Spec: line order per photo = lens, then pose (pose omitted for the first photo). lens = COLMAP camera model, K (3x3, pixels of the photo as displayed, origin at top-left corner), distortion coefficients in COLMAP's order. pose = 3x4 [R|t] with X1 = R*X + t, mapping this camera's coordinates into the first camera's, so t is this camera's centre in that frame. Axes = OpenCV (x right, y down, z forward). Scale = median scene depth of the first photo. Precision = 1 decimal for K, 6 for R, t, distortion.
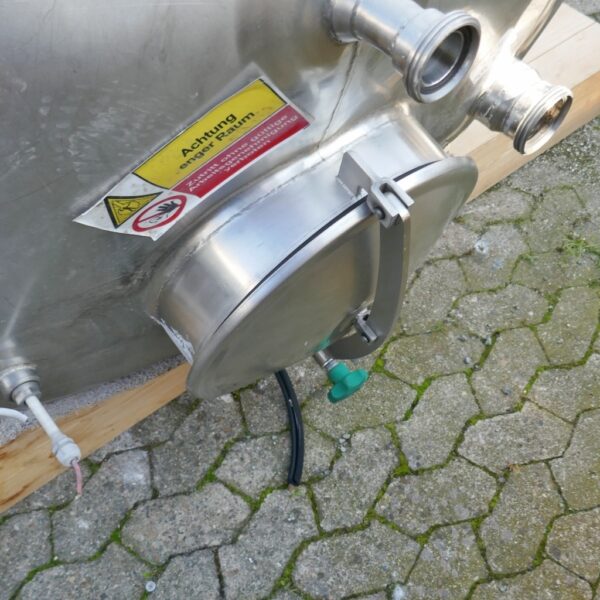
lens RADIAL K [[665.3, 0, 300.0], [0, 665.3, 300.0], [0, 0, 1]] dist [-0.007751, 0.001751]
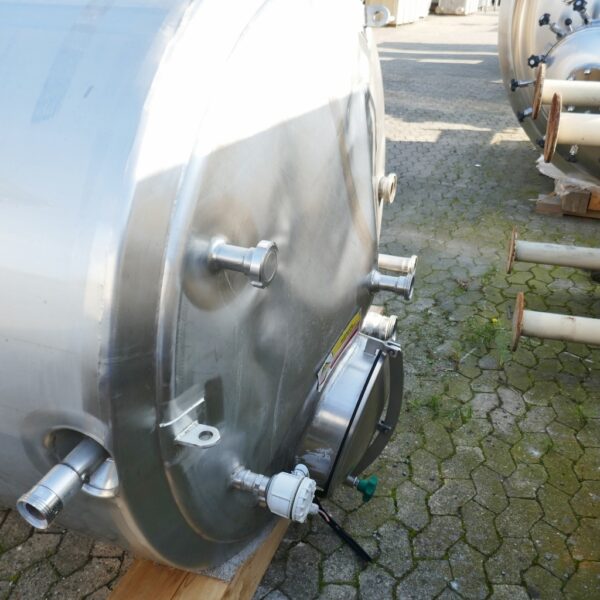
lens RADIAL K [[665.3, 0, 300.0], [0, 665.3, 300.0], [0, 0, 1]] dist [-0.007751, 0.001751]
pose [[0.854496, -0.241217, 0.460055, -0.738547], [0.435880, 0.814717, -0.382420, 0.293845], [-0.282568, 0.527305, 0.801314, -0.605555]]
